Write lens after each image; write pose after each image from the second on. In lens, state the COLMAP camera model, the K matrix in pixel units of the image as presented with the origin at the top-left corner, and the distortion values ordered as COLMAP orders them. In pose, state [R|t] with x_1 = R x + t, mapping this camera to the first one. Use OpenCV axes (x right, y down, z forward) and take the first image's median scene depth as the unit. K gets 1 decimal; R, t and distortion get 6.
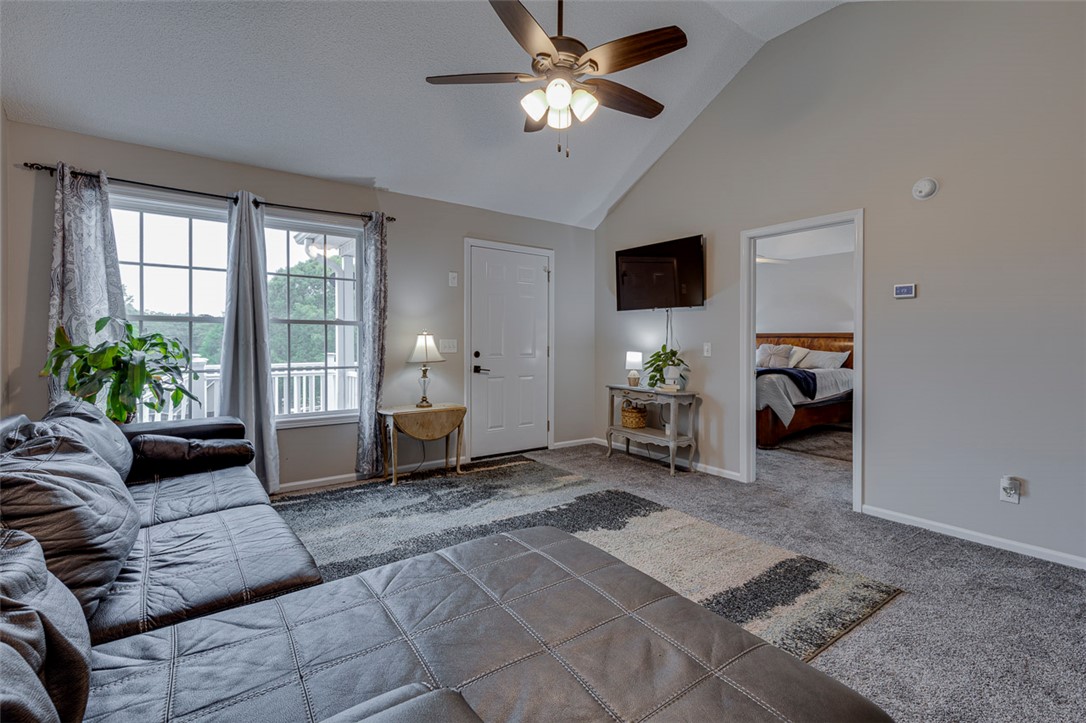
lens RADIAL K [[494.6, 0, 562.5], [0, 494.6, 345.3], [0, 0, 1]] dist [0.005282, -0.001662]
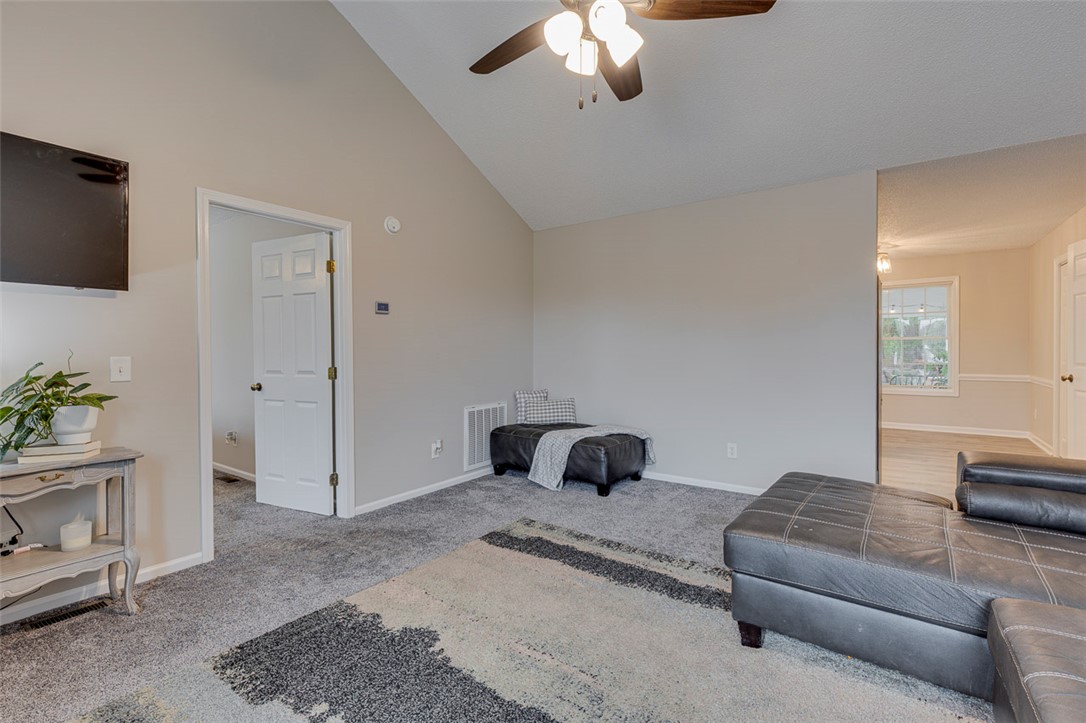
lens RADIAL K [[494.6, 0, 544.0], [0, 494.6, 352.2], [0, 0, 1]] dist [0.005282, -0.001662]
pose [[-0.290513, -0.013224, 0.956780, -0.455516], [0.009820, 0.999811, 0.016801, -0.018641], [-0.956821, 0.014276, -0.290328, 0.825913]]
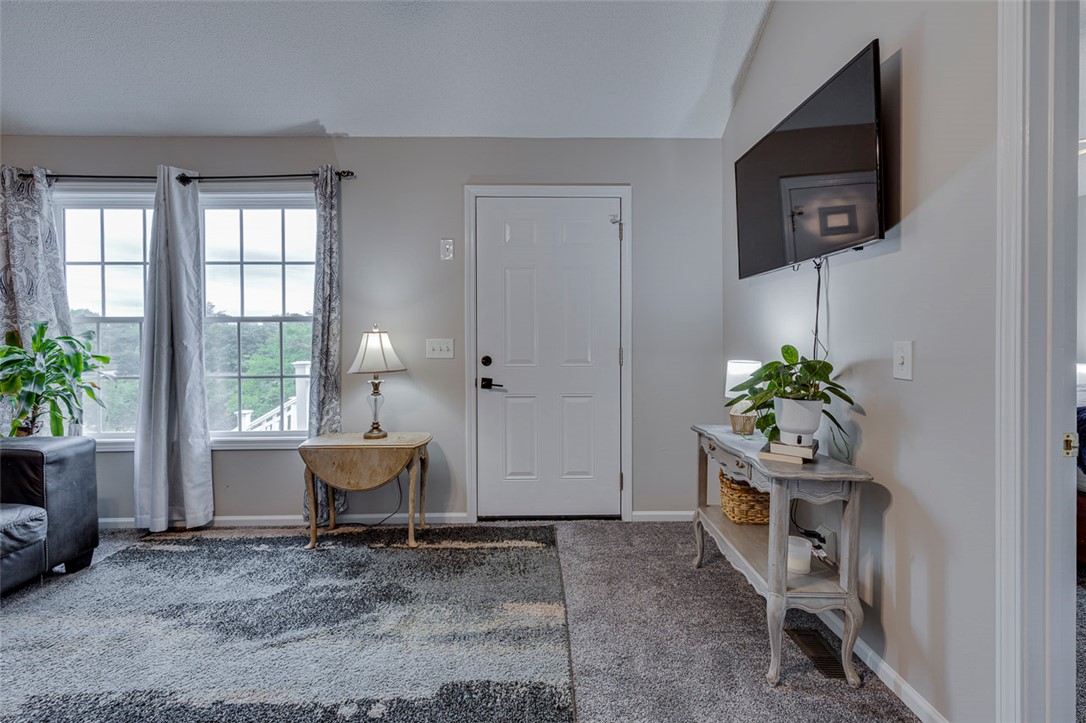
lens RADIAL K [[494.6, 0, 539.4], [0, 494.6, 345.7], [0, 0, 1]] dist [0.005282, -0.001662]
pose [[0.803384, -0.000069, -0.595461, 0.347513], [0.004493, 0.999972, 0.005946, -0.006758], [0.595444, -0.007452, 0.803362, 0.647805]]
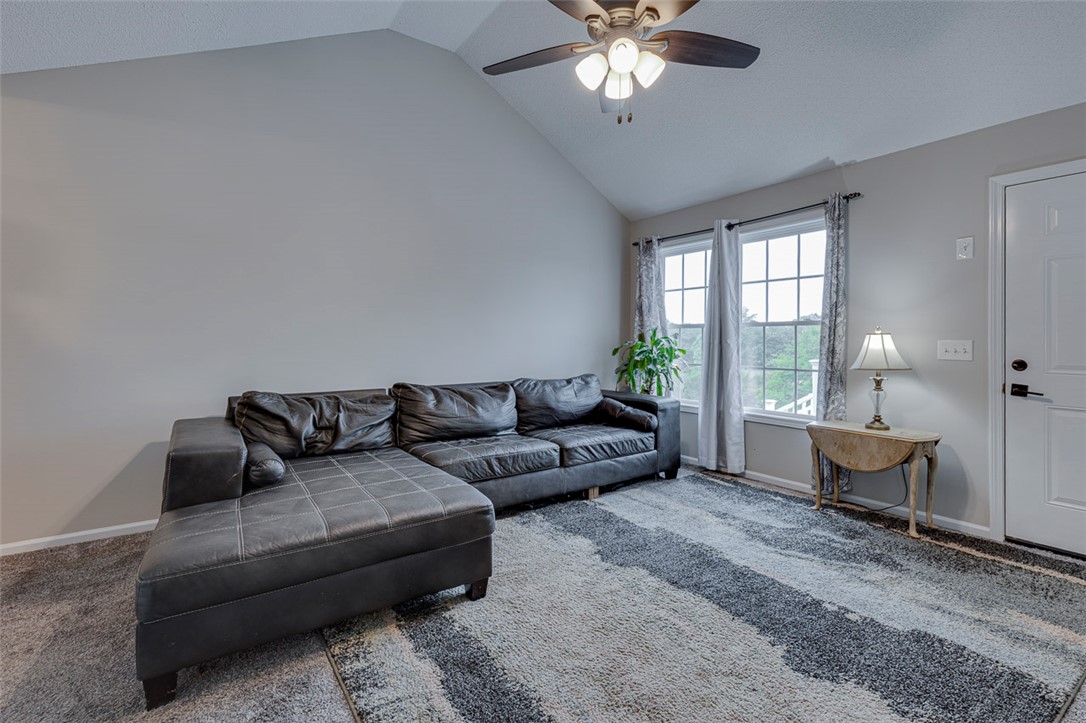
lens RADIAL K [[494.6, 0, 548.1], [0, 494.6, 335.6], [0, 0, 1]] dist [0.005282, -0.001662]
pose [[-0.031113, -0.013750, -0.999421, 0.554281], [-0.012595, 0.999831, -0.013364, -0.002639], [0.999437, 0.012172, -0.031281, 0.573045]]
